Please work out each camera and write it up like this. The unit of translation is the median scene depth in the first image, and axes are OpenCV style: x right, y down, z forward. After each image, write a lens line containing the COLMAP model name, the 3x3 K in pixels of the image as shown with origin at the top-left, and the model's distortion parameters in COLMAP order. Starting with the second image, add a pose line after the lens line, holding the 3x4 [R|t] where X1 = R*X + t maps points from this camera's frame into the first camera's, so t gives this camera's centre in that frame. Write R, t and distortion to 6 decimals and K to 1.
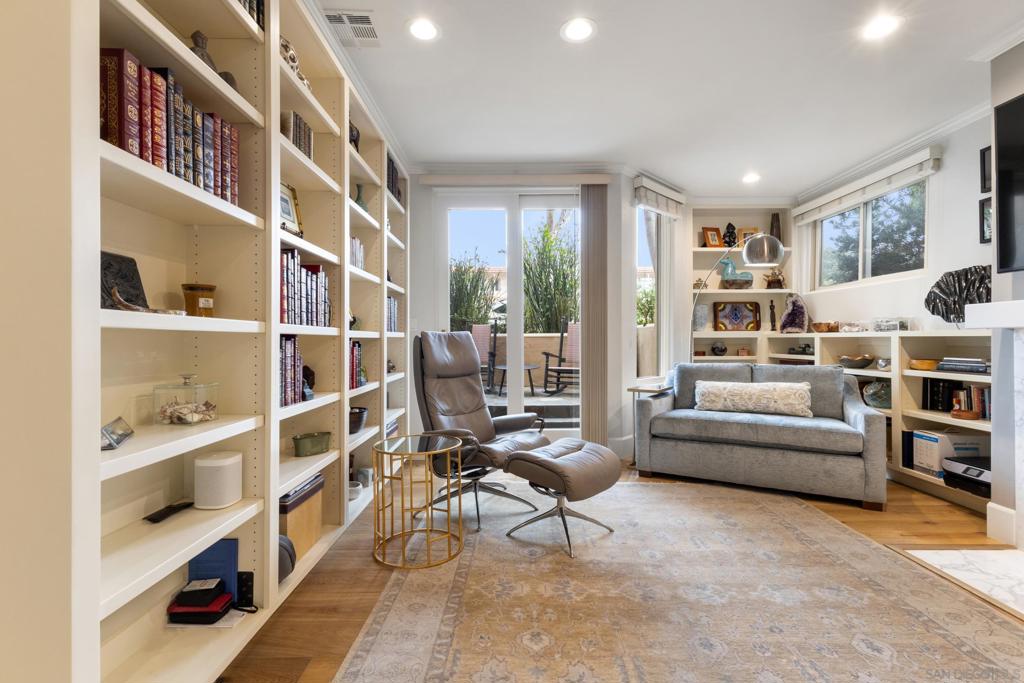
lens RADIAL K [[473.8, 0, 509.4], [0, 473.8, 341.3], [0, 0, 1]] dist [0.006259, 0.000230]
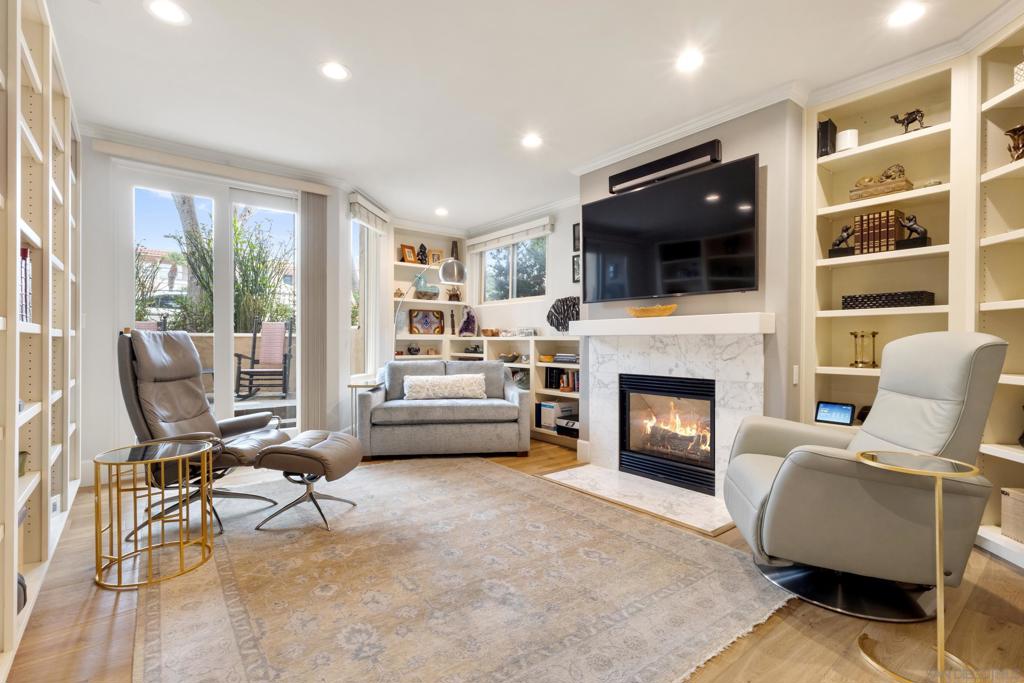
lens RADIAL K [[473.8, 0, 508.8], [0, 473.8, 344.3], [0, 0, 1]] dist [0.006259, 0.000230]
pose [[0.784687, 0.002345, 0.619888, -0.178039], [-0.004475, 0.999988, 0.001882, 0.000713], [-0.619876, -0.004251, 0.784688, -0.125008]]
